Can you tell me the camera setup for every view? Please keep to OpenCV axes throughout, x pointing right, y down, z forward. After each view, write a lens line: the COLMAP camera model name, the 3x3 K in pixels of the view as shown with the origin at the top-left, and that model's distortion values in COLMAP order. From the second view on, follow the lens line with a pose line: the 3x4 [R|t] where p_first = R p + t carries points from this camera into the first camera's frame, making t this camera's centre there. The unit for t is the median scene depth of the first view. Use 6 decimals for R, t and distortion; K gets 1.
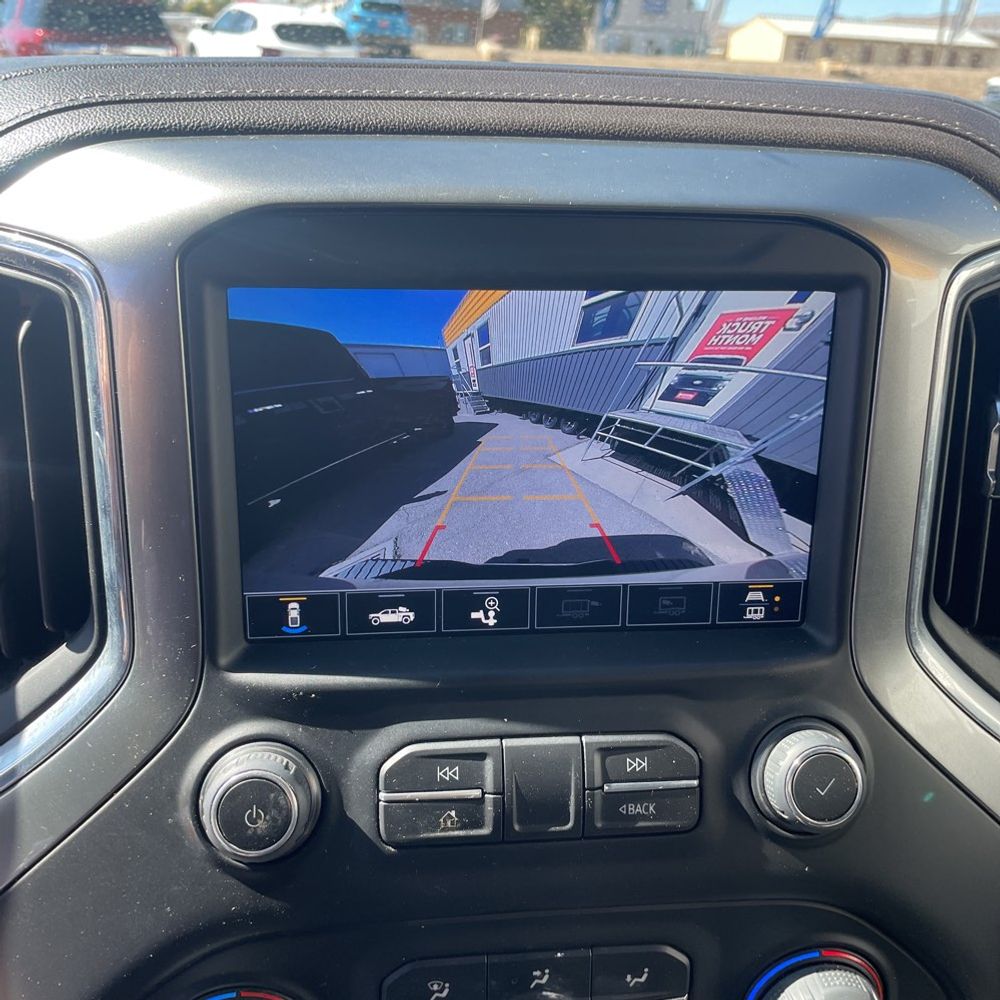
lens RADIAL K [[1016.9, 0, 480.2], [0, 1016.9, 502.8], [0, 0, 1]] dist [0.161519, -0.186514]
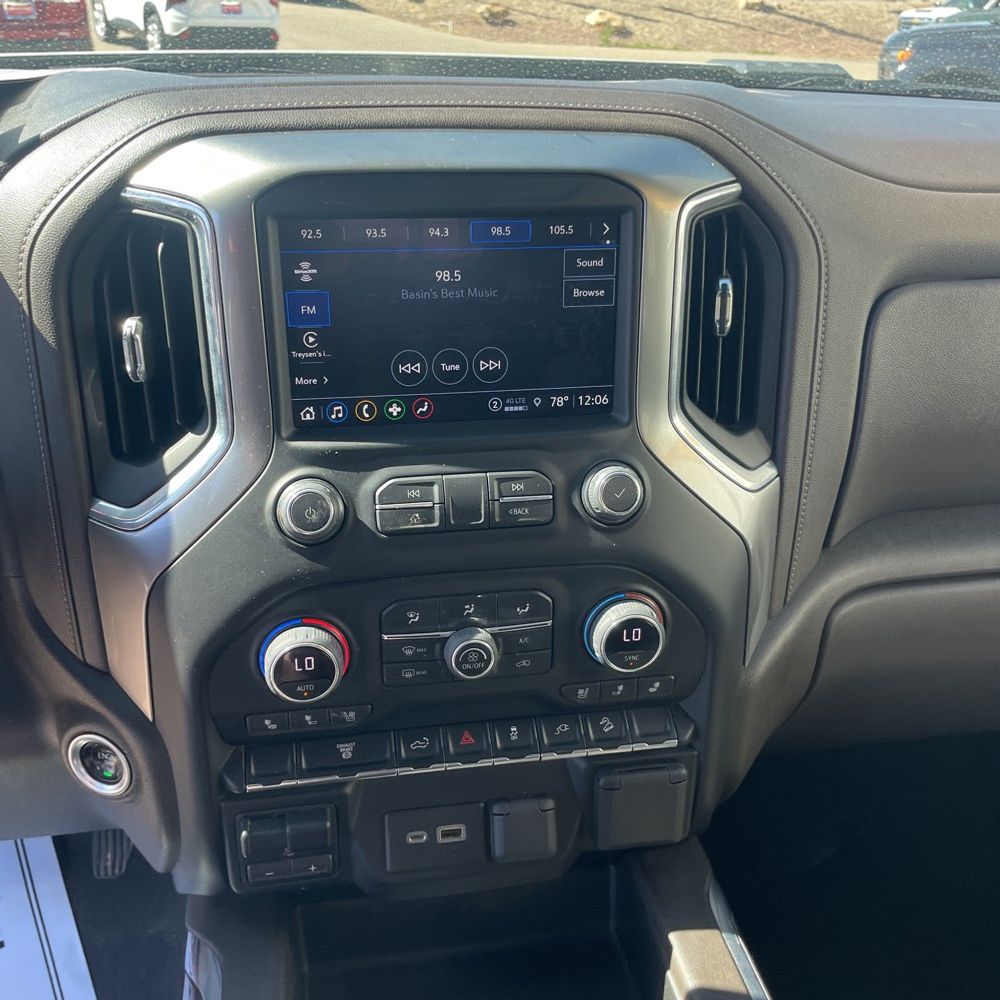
lens RADIAL K [[1016.9, 0, 480.2], [0, 1016.9, 502.8], [0, 0, 1]] dist [0.161519, -0.186514]
pose [[0.997061, -0.042566, 0.063699, -0.028533], [0.038772, 0.997466, 0.059645, 0.173441], [-0.066077, -0.056999, 0.996185, -0.777201]]
